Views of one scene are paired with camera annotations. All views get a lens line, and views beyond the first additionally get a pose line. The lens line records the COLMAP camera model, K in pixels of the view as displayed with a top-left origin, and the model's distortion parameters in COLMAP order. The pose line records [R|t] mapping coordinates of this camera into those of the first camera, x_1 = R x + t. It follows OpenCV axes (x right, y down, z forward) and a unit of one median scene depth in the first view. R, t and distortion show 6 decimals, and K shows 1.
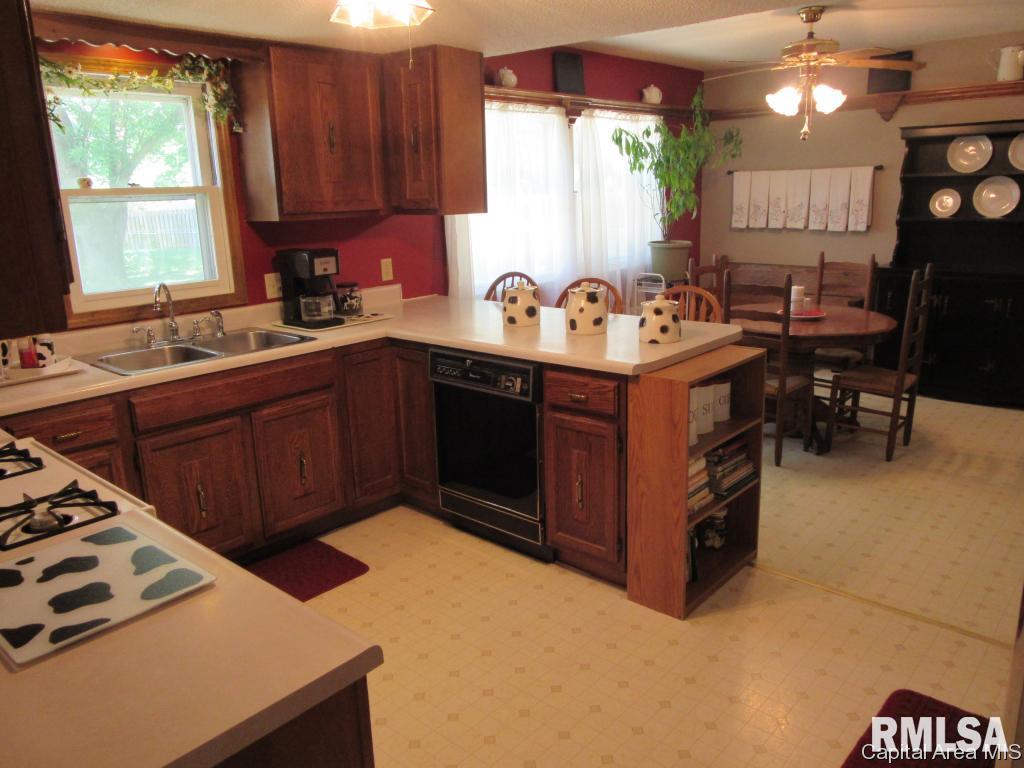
lens RADIAL K [[766.1, 0, 508.2], [0, 766.1, 380.4], [0, 0, 1]] dist [-0.044596, 0.028533]
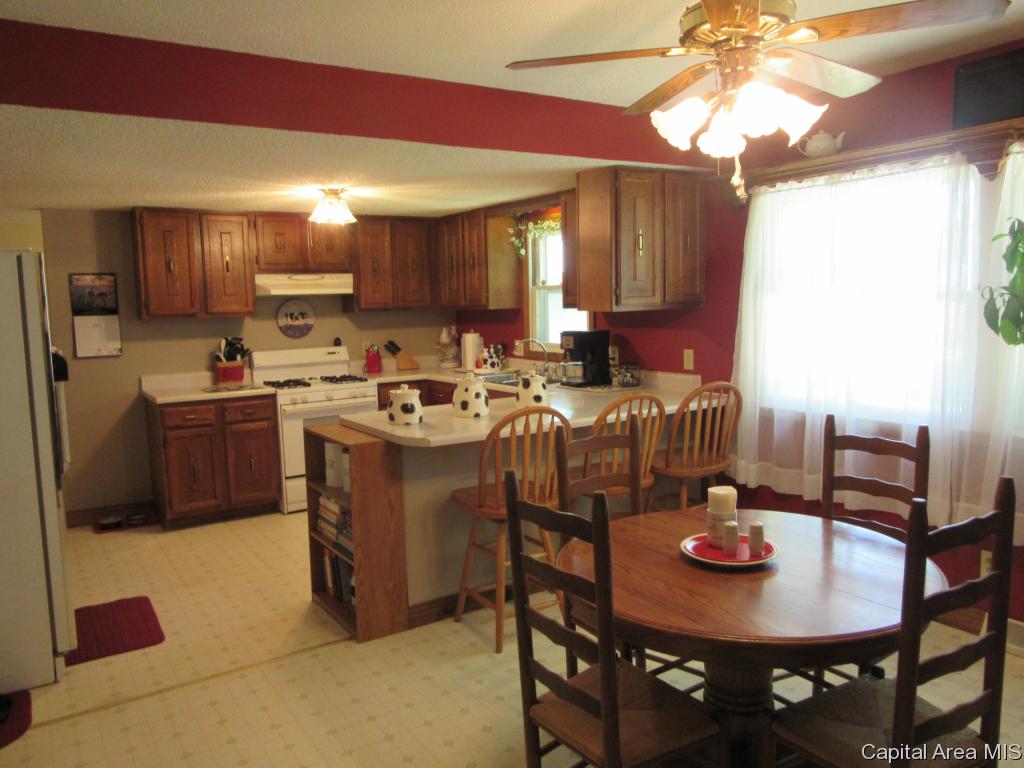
lens RADIAL K [[766.1, 0, 508.2], [0, 766.1, 380.4], [0, 0, 1]] dist [-0.044596, 0.028533]
pose [[-0.258874, 0.143973, -0.955121, 0.721945], [-0.195401, 0.960579, 0.197756, -0.216305], [0.945940, 0.237825, -0.220536, 0.779831]]
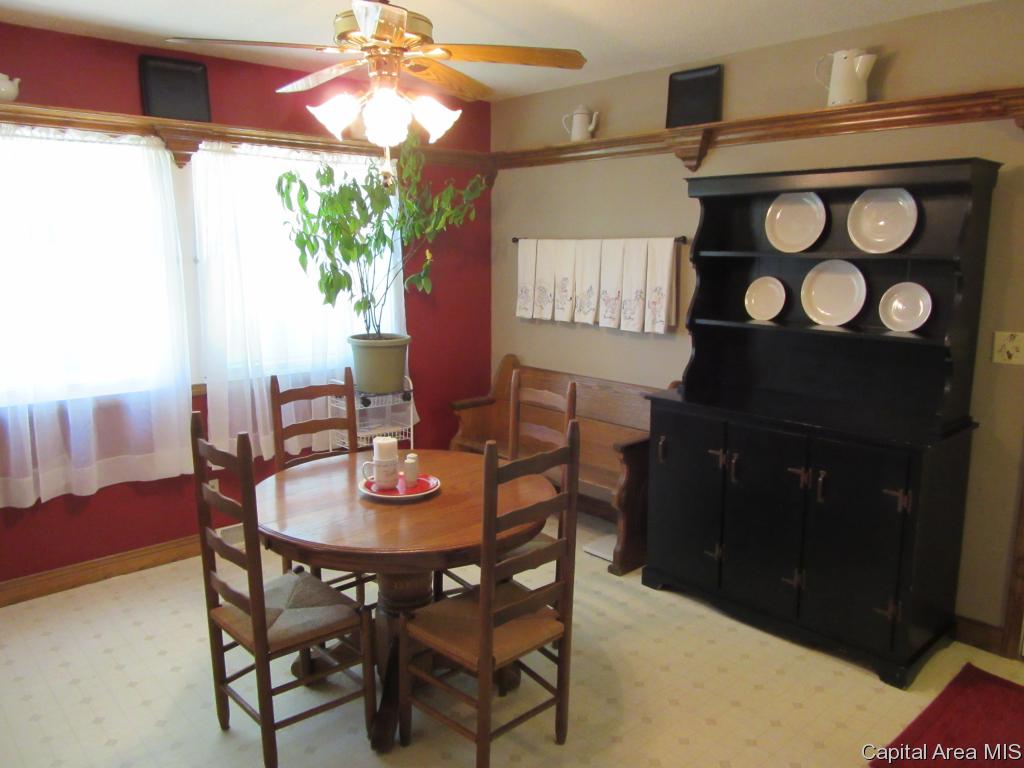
lens RADIAL K [[766.1, 0, 508.2], [0, 766.1, 380.4], [0, 0, 1]] dist [-0.044596, 0.028533]
pose [[0.994344, 0.053822, -0.091556, 0.423899], [-0.060576, 0.995516, -0.072658, -0.106983], [0.087235, 0.077793, 0.993146, 0.354436]]
